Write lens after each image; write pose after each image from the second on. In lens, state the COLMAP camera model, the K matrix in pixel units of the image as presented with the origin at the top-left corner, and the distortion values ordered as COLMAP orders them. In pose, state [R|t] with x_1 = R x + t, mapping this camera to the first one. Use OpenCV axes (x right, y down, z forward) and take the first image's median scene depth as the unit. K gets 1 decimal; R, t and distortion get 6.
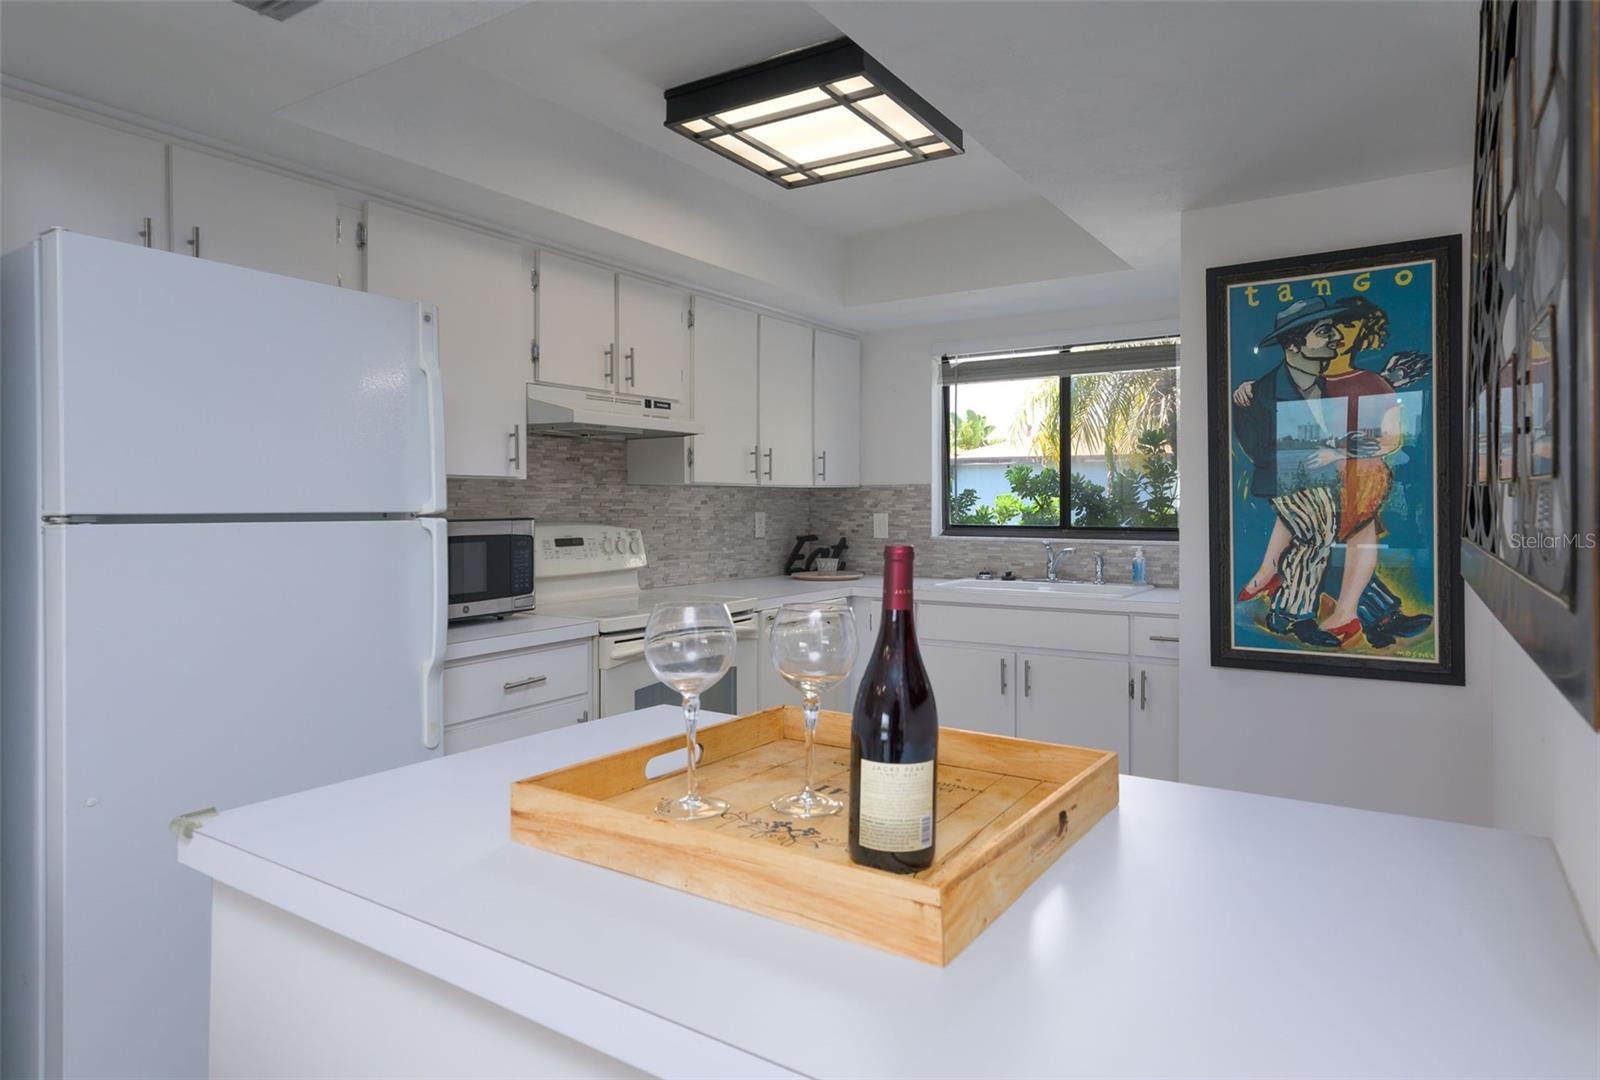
lens RADIAL K [[917.9, 0, 800.8], [0, 917.9, 531.5], [0, 0, 1]] dist [0.009734, 0.001055]
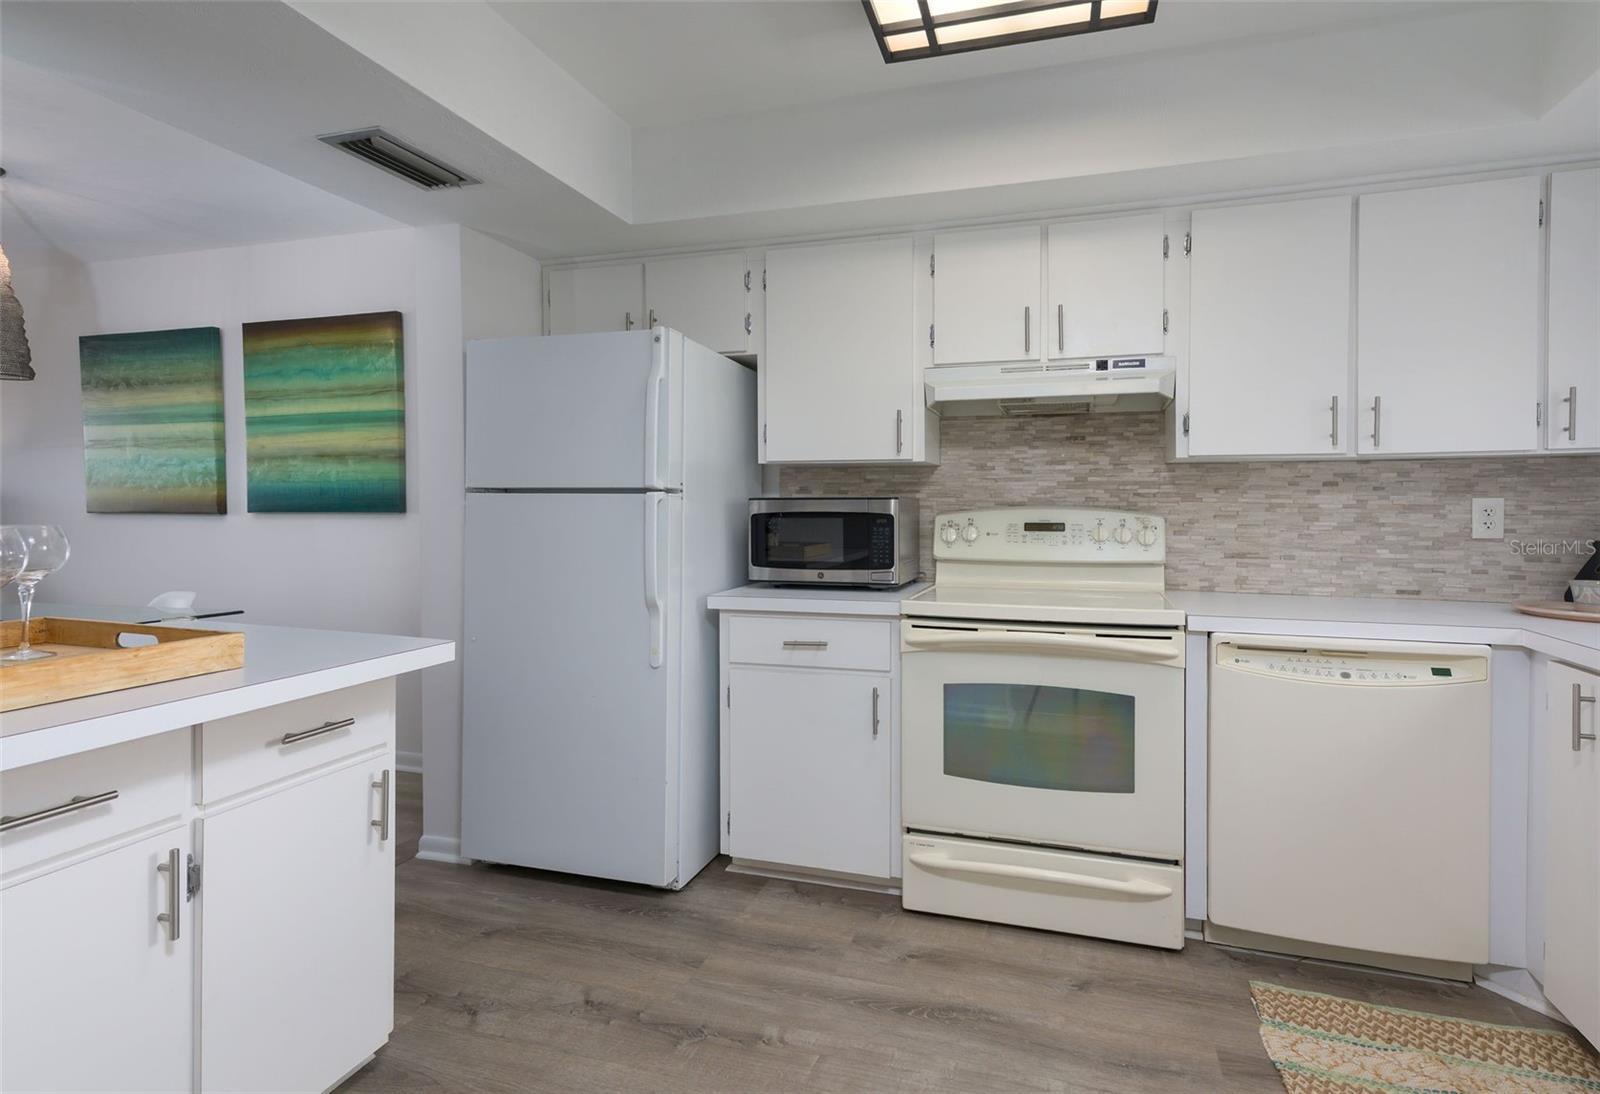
lens RADIAL K [[789.4, 0, 811.8], [0, 789.4, 533.8], [0, 0, 1]] dist [0.012220, 0.000162]
pose [[0.301445, 0.034071, -0.952875, 0.433199], [-0.032255, 0.999154, 0.025522, 0.005372], [0.952938, 0.023041, 0.302289, 0.511095]]
